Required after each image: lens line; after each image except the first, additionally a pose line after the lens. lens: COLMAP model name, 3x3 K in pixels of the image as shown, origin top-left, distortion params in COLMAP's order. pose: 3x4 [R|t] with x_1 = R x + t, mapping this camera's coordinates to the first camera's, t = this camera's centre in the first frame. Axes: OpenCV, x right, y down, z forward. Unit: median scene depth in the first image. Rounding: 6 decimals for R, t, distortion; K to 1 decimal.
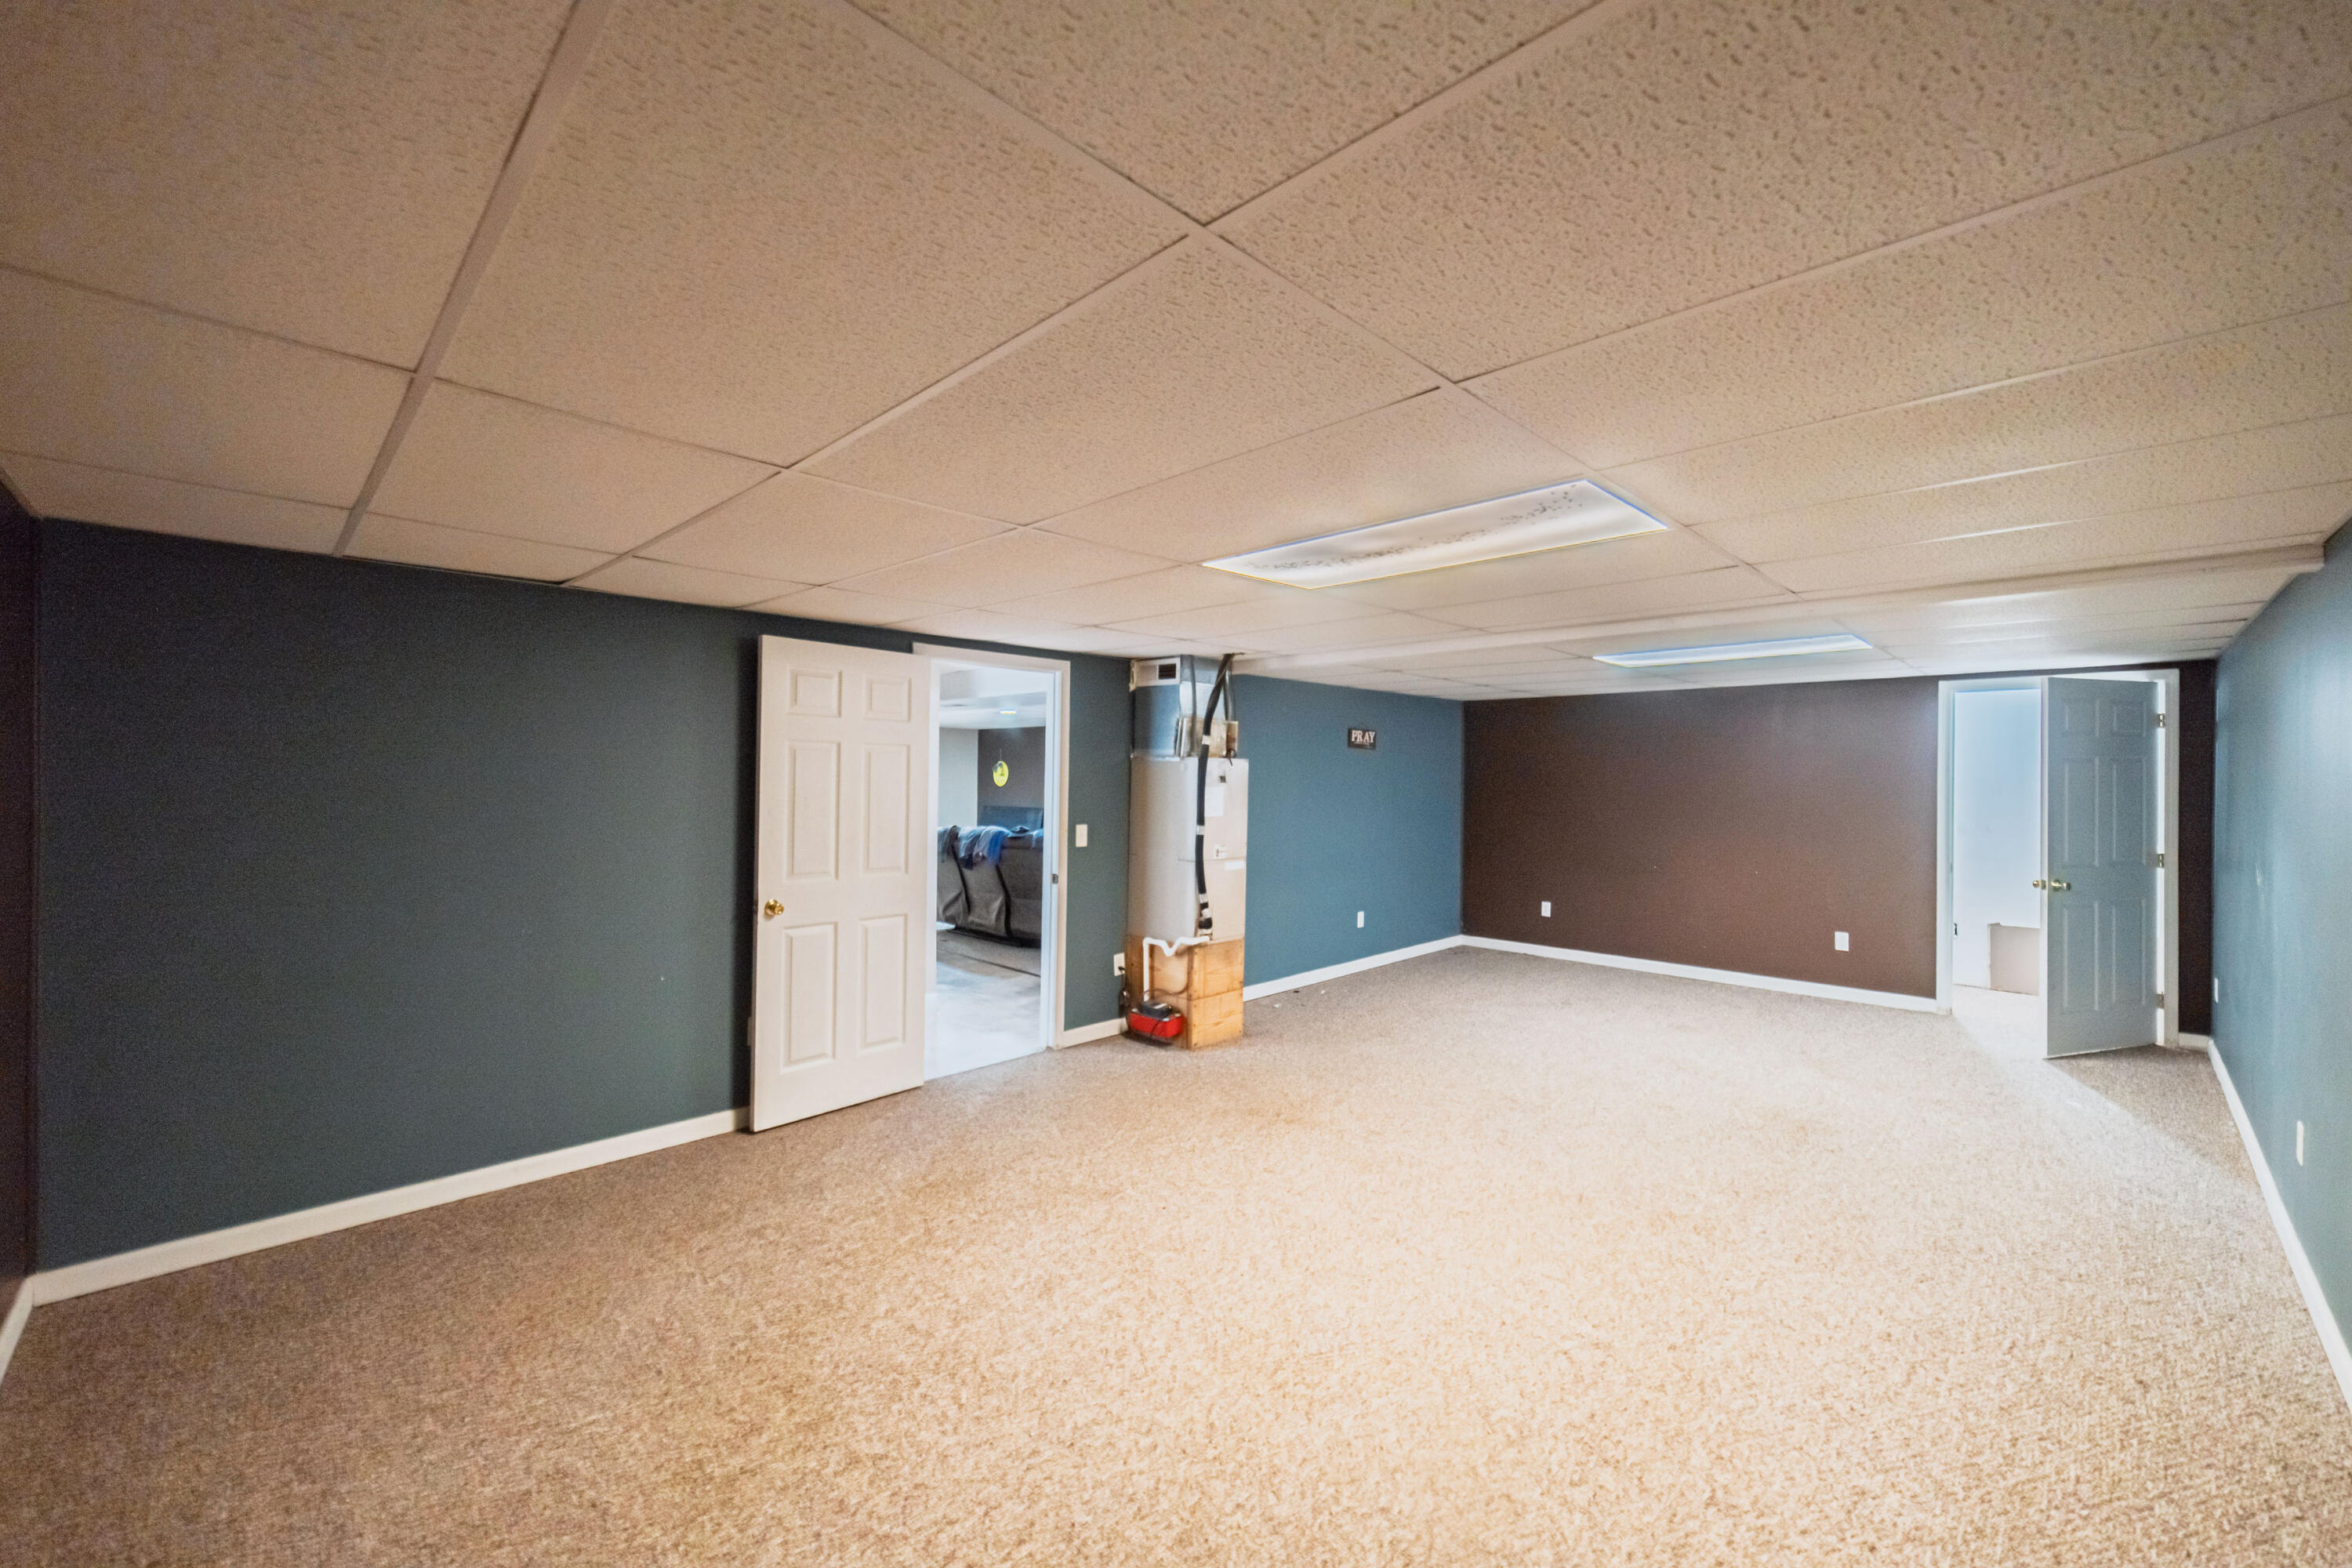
lens RADIAL K [[933.4, 0, 1191.1], [0, 933.4, 781.6], [0, 0, 1]] dist [-0.017044, 0.009732]
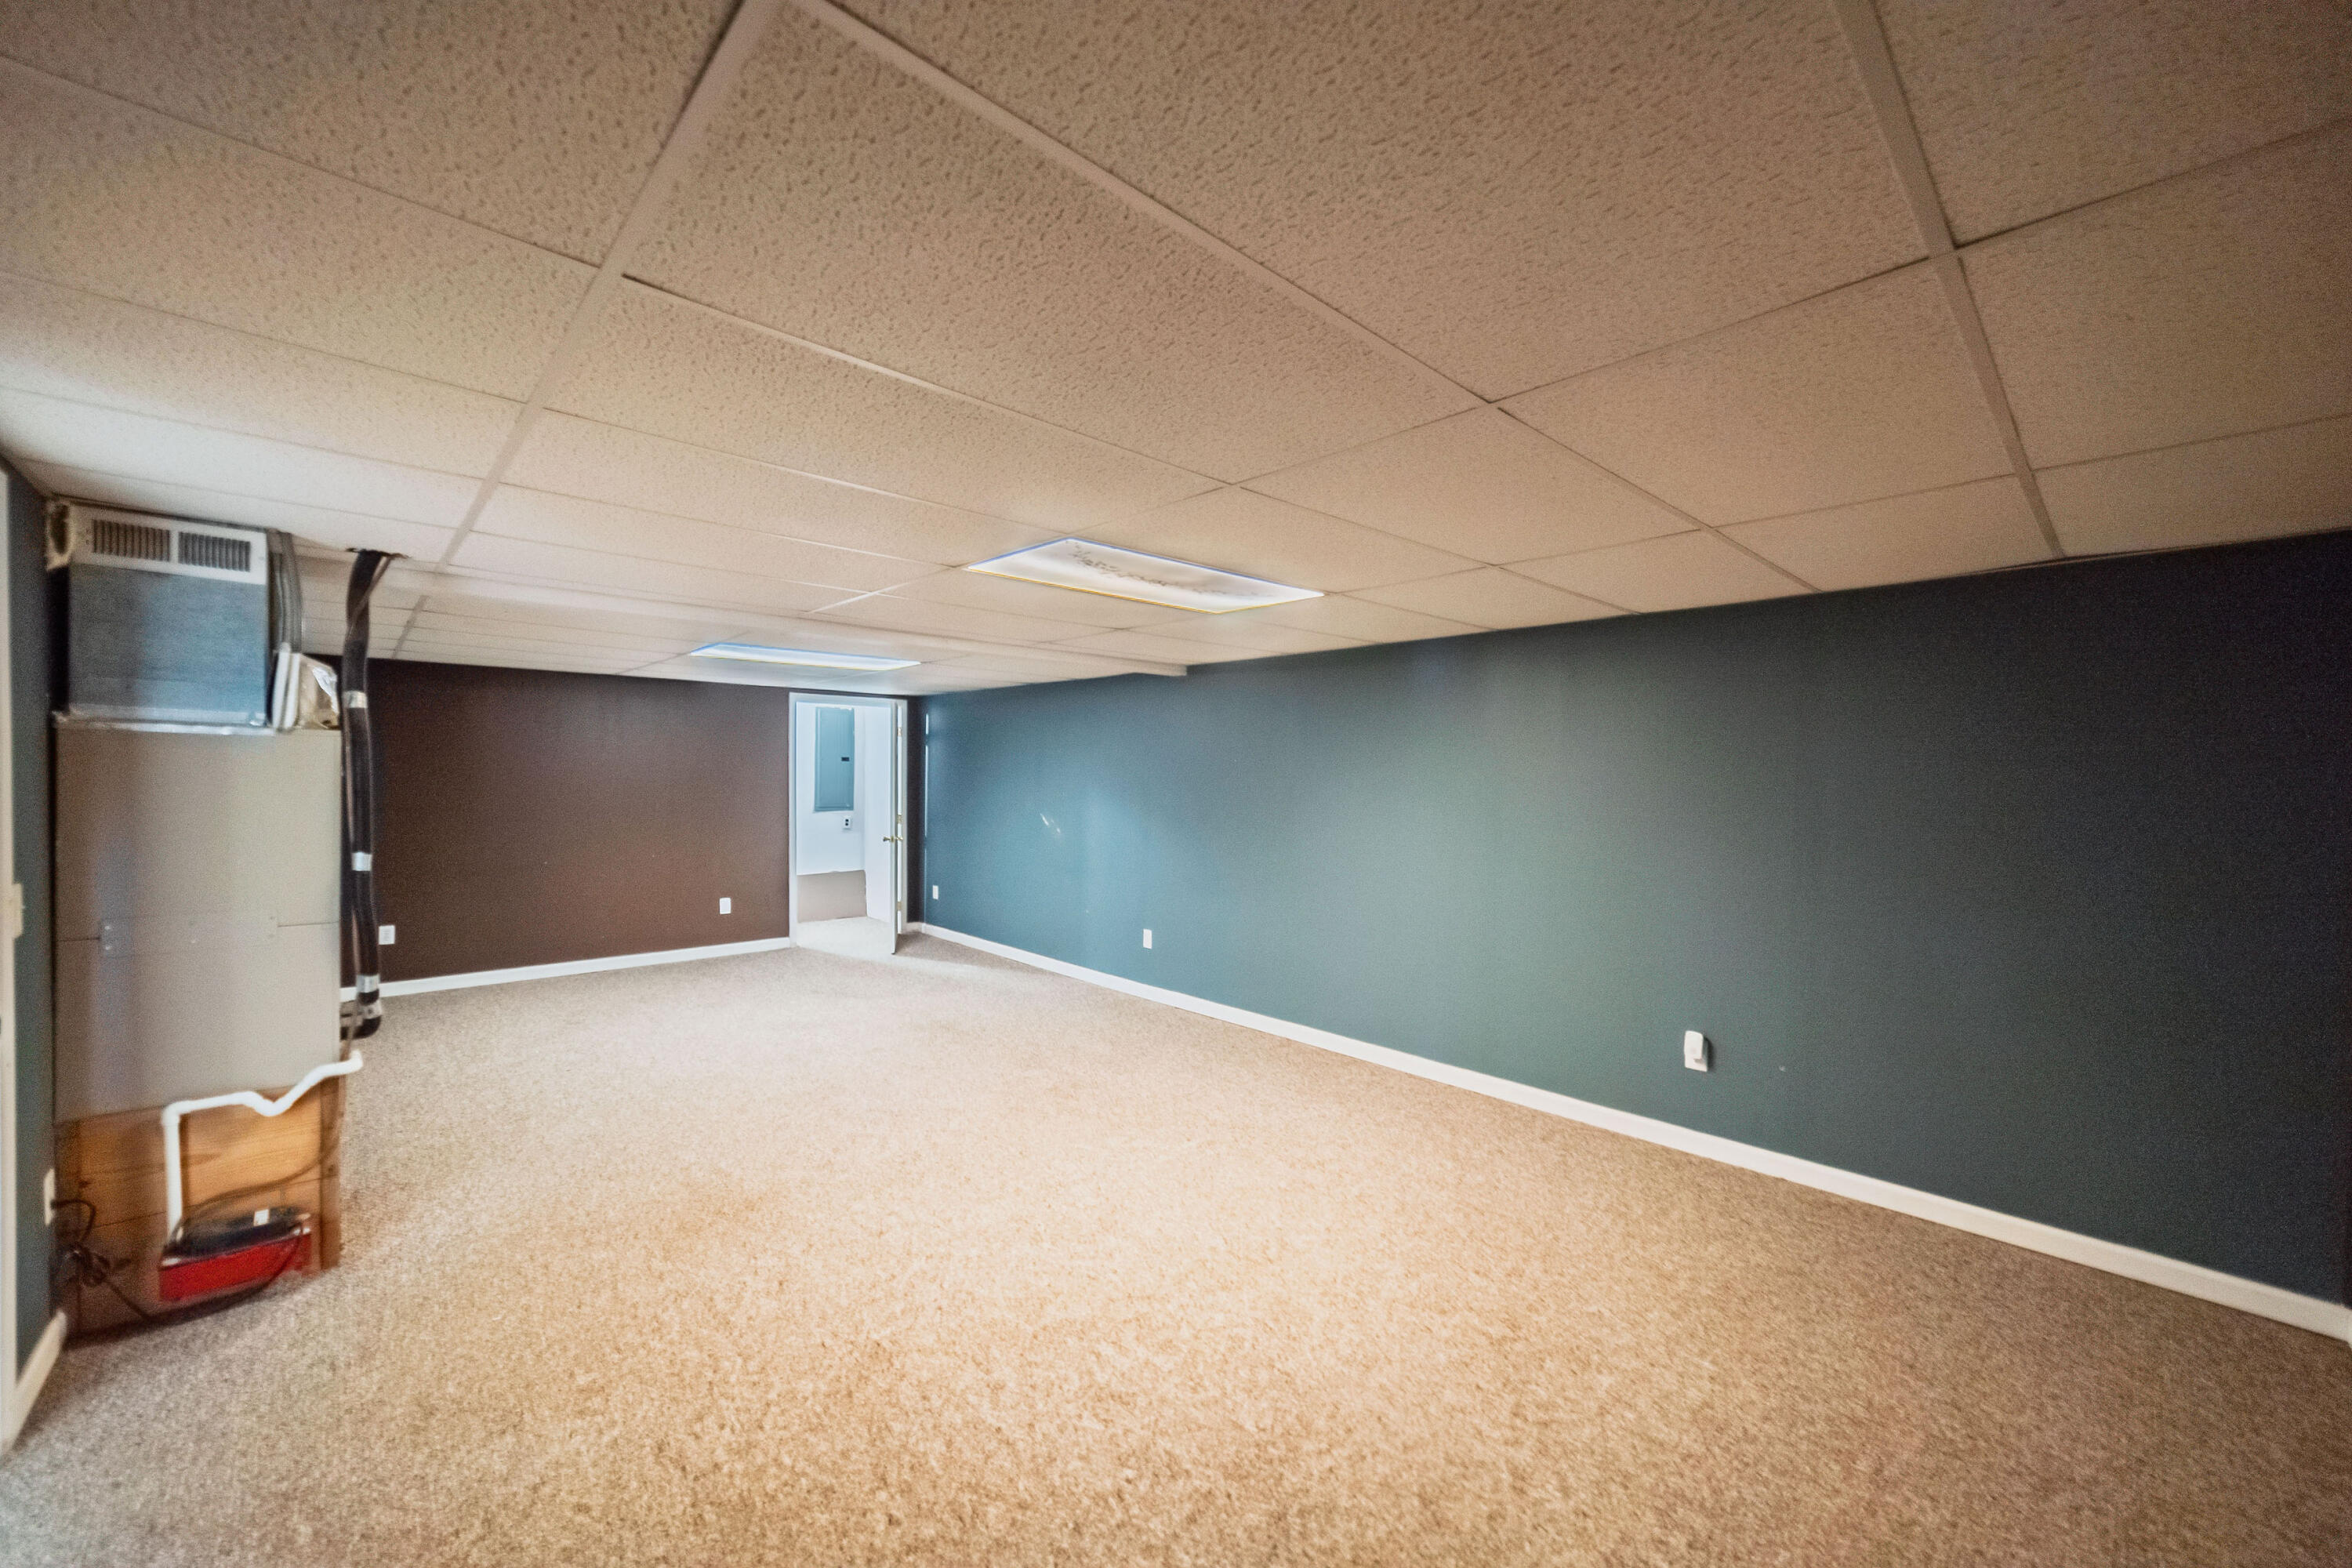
lens RADIAL K [[915.5, 0, 1141.5], [0, 915.5, 795.7], [0, 0, 1]] dist [-0.000105, -0.000145]
pose [[0.043613, -0.031453, 0.998553, -0.573659], [-0.002931, 0.999496, 0.031611, -0.007239], [-0.999044, -0.004306, 0.043499, 0.570695]]
